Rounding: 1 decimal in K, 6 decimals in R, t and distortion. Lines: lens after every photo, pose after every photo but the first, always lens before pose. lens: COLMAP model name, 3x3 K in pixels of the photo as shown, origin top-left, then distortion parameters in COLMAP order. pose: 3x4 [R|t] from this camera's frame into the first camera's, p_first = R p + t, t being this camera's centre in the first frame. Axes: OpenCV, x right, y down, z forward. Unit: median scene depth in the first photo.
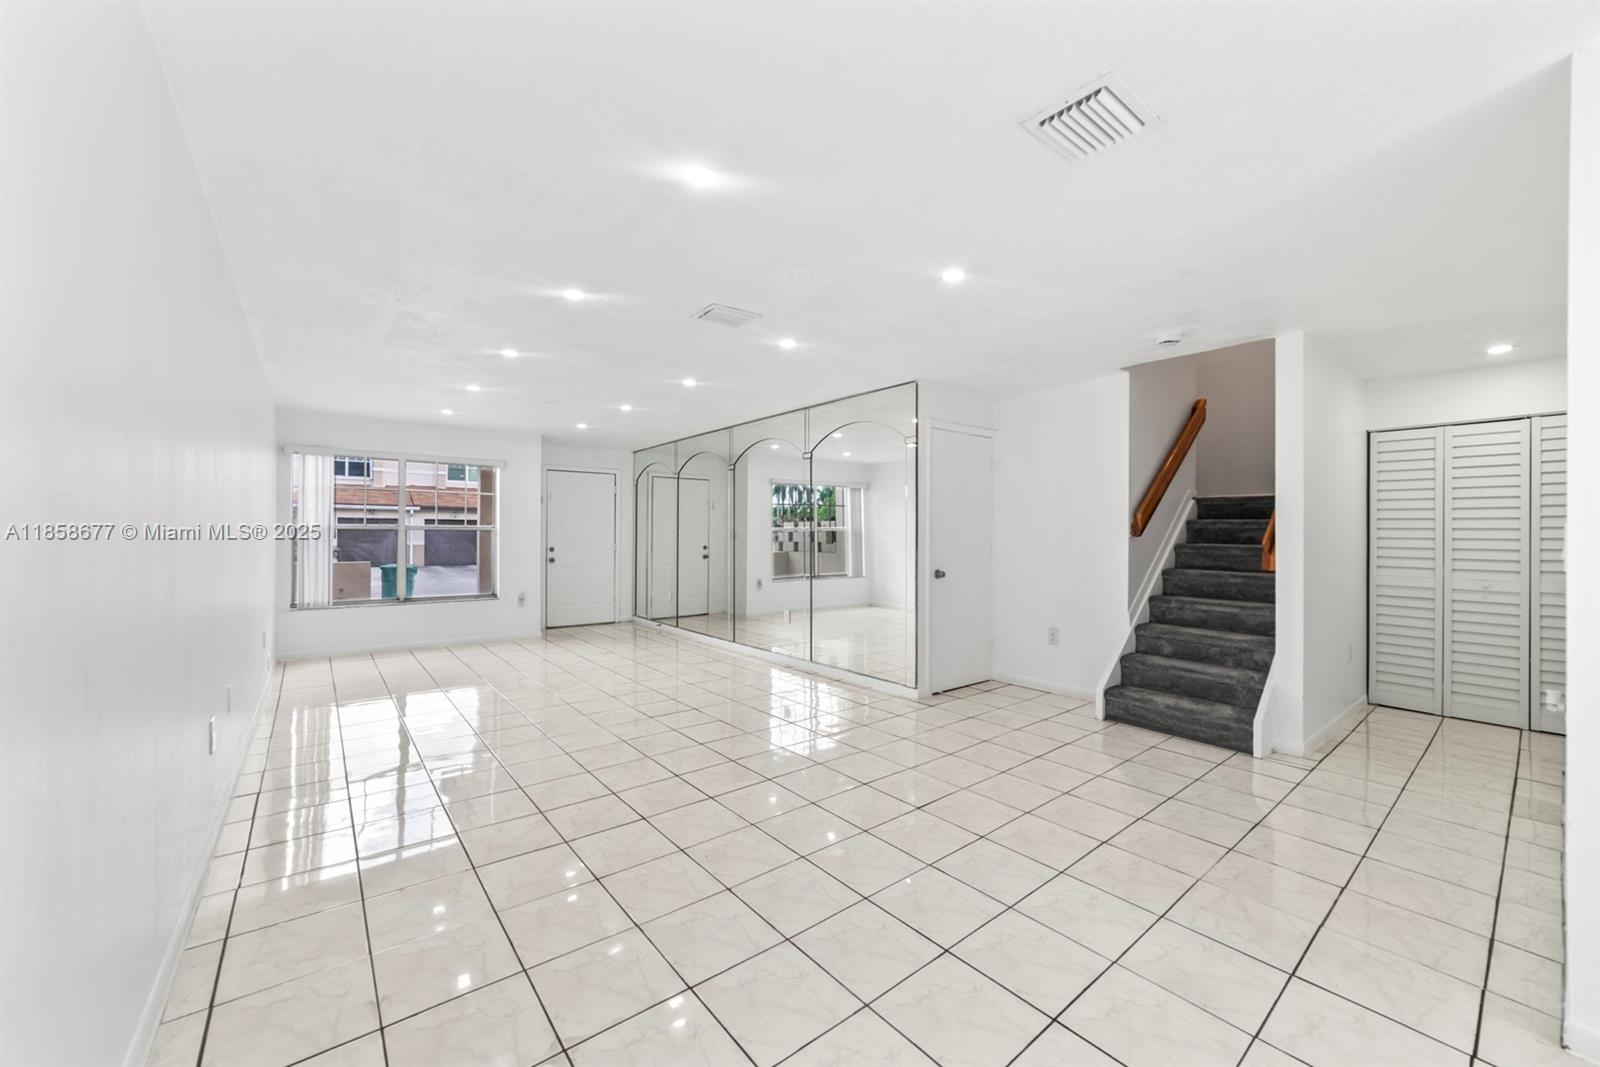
lens RADIAL K [[610.6, 0, 796.4], [0, 610.6, 535.8], [0, 0, 1]] dist [-0.020489, 0.006178]
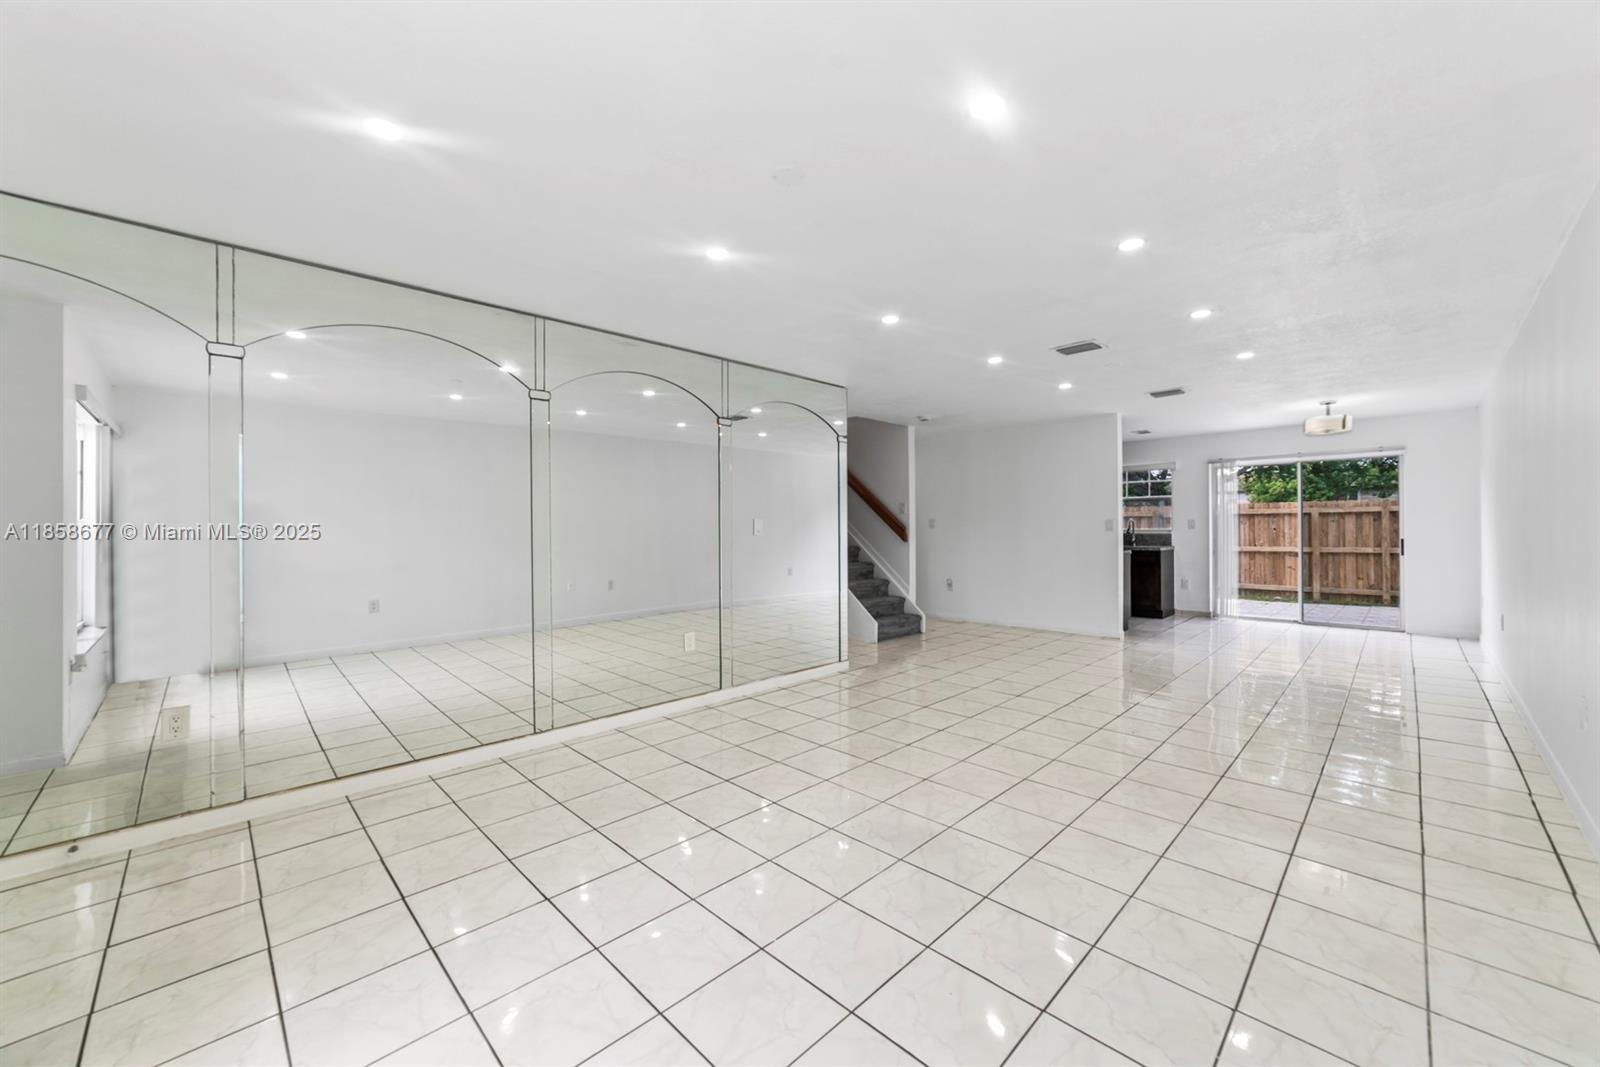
lens RADIAL K [[610.6, 0, 782.9], [0, 610.6, 531.3], [0, 0, 1]] dist [-0.020489, 0.006178]
pose [[-0.091782, -0.012043, 0.995706, -0.679245], [0.006025, 0.999902, 0.012650, -0.003945], [-0.995761, 0.007160, -0.091700, 0.893468]]
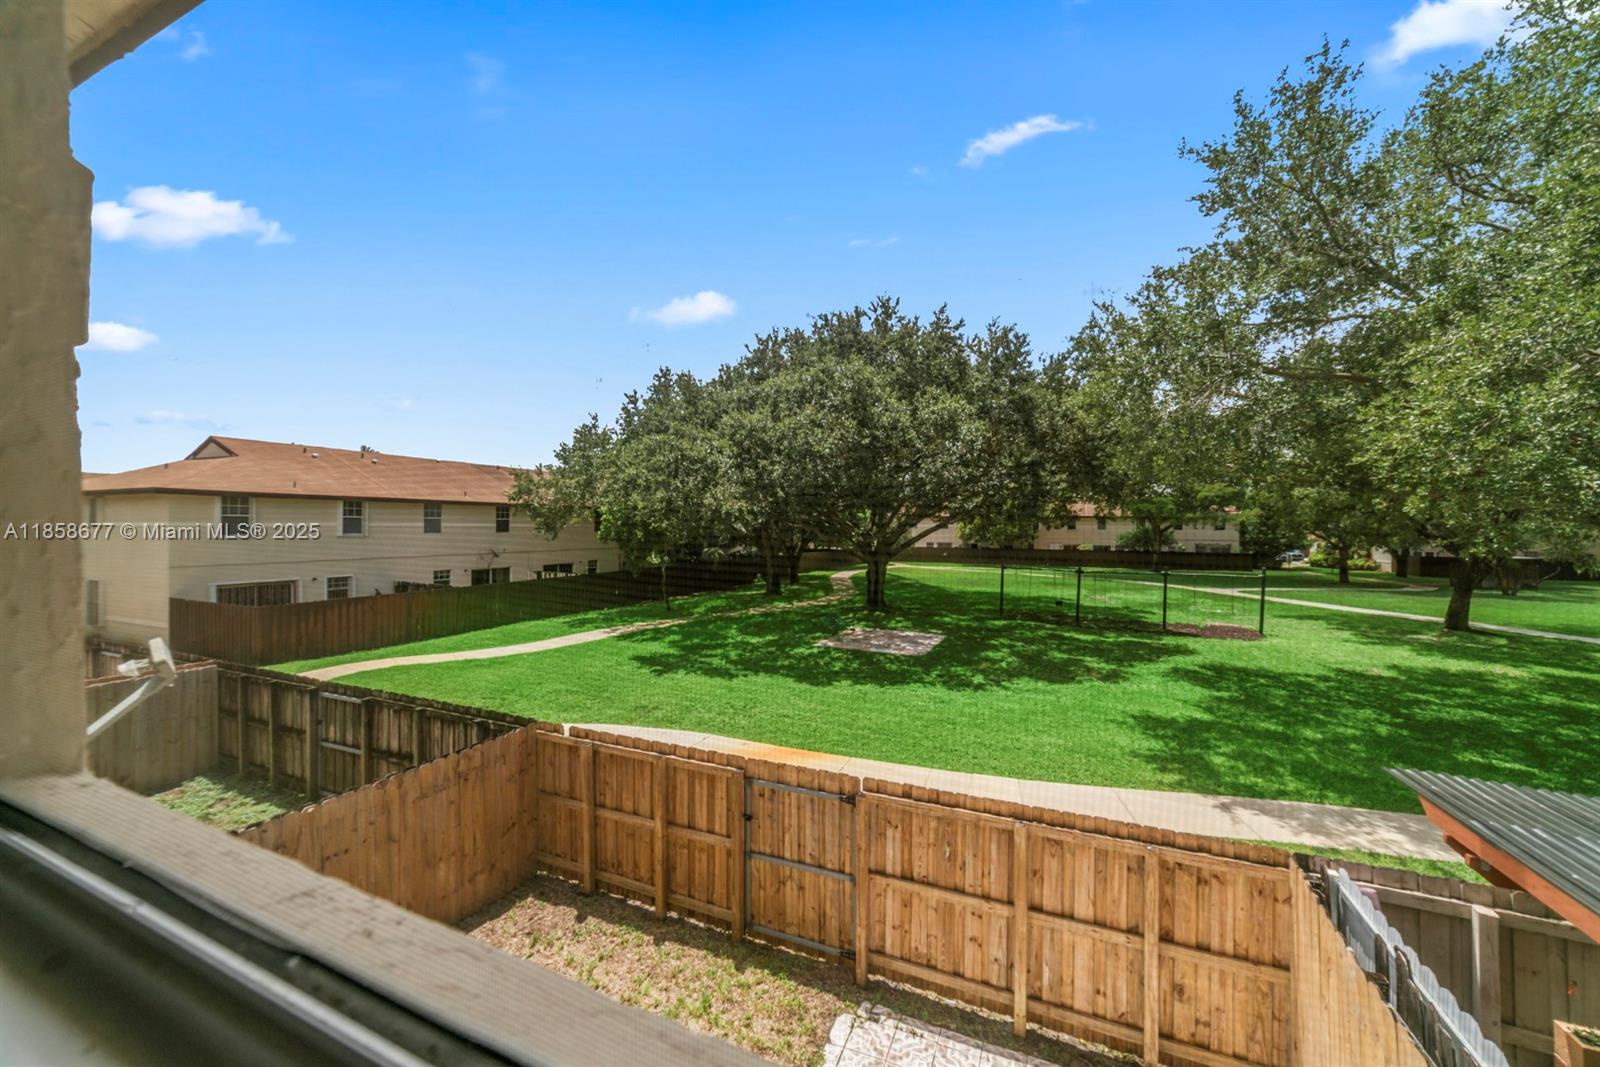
lens RADIAL K [[610.6, 0, 791.7], [0, 610.6, 506.1], [0, 0, 1]] dist [-0.020489, 0.006178]
pose [[-0.457125, -0.005810, 0.889384, 0.377072], [-0.011672, 0.999932, 0.000533, -0.450436], [-0.889326, -0.010137, -0.457161, -0.194210]]
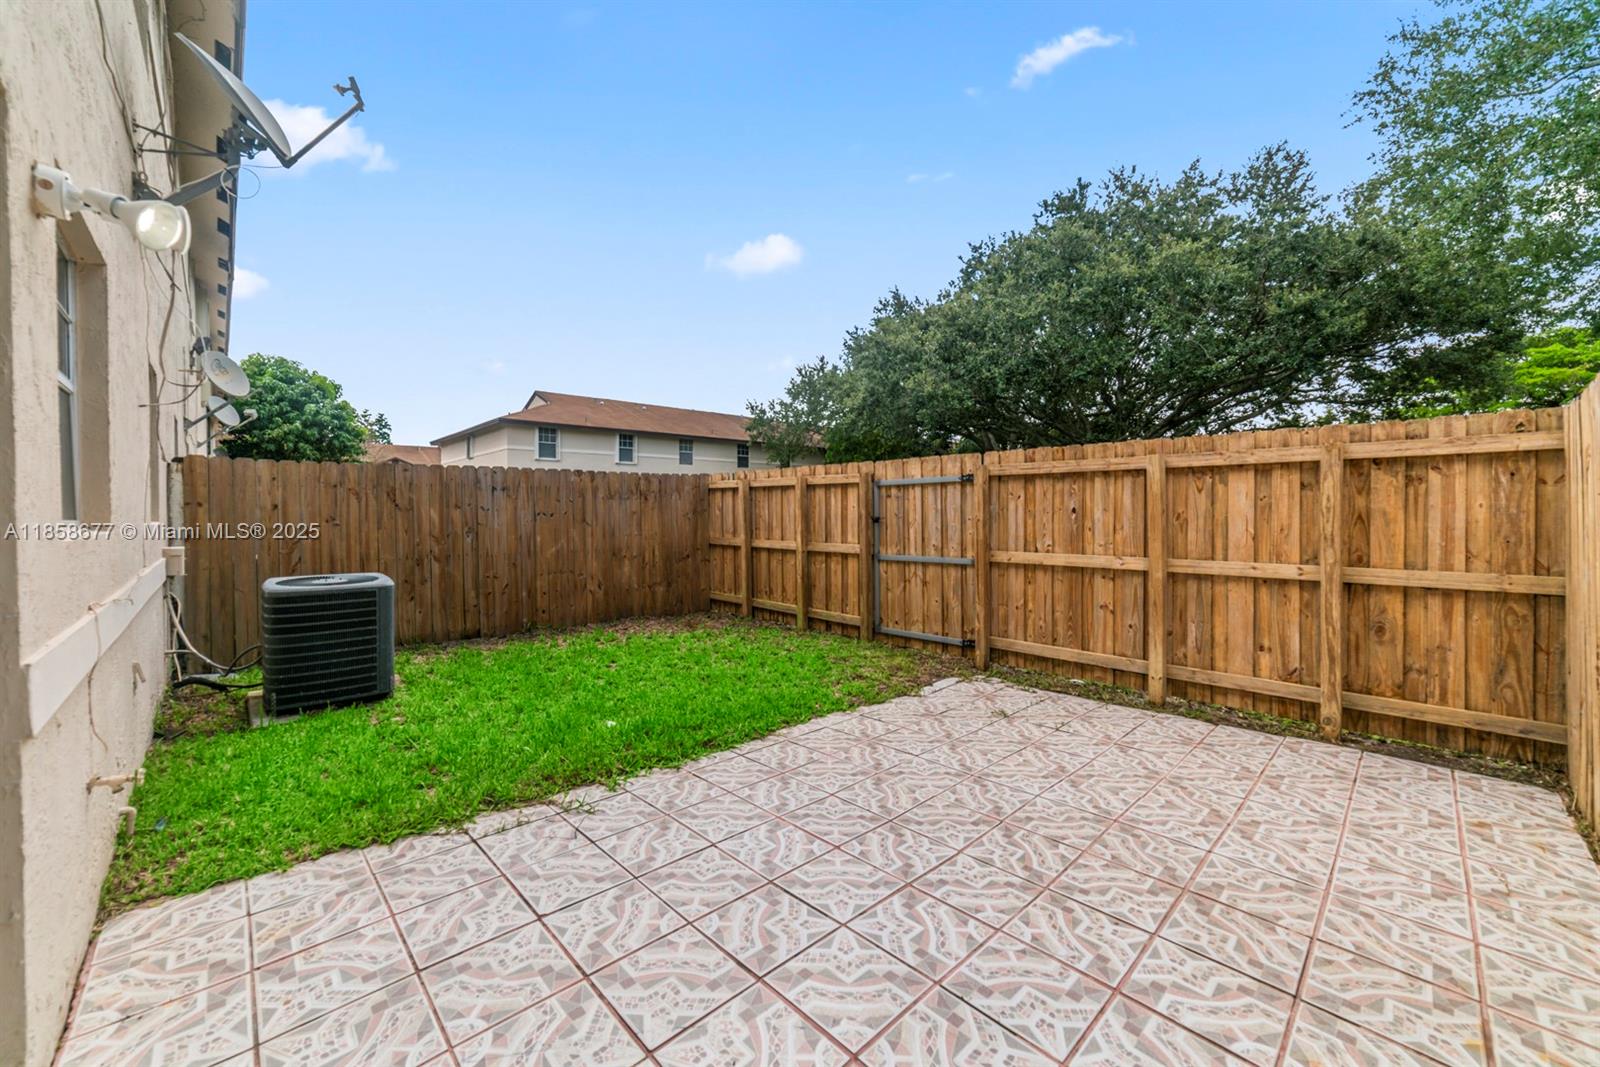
lens RADIAL K [[610.6, 0, 806.4], [0, 610.6, 519.9], [0, 0, 1]] dist [-0.020489, 0.006178]
pose [[-0.088846, -0.020036, 0.995844, 0.304250], [0.006330, 0.999766, 0.020680, 0.015026], [-0.996025, 0.008141, -0.088699, -0.378332]]
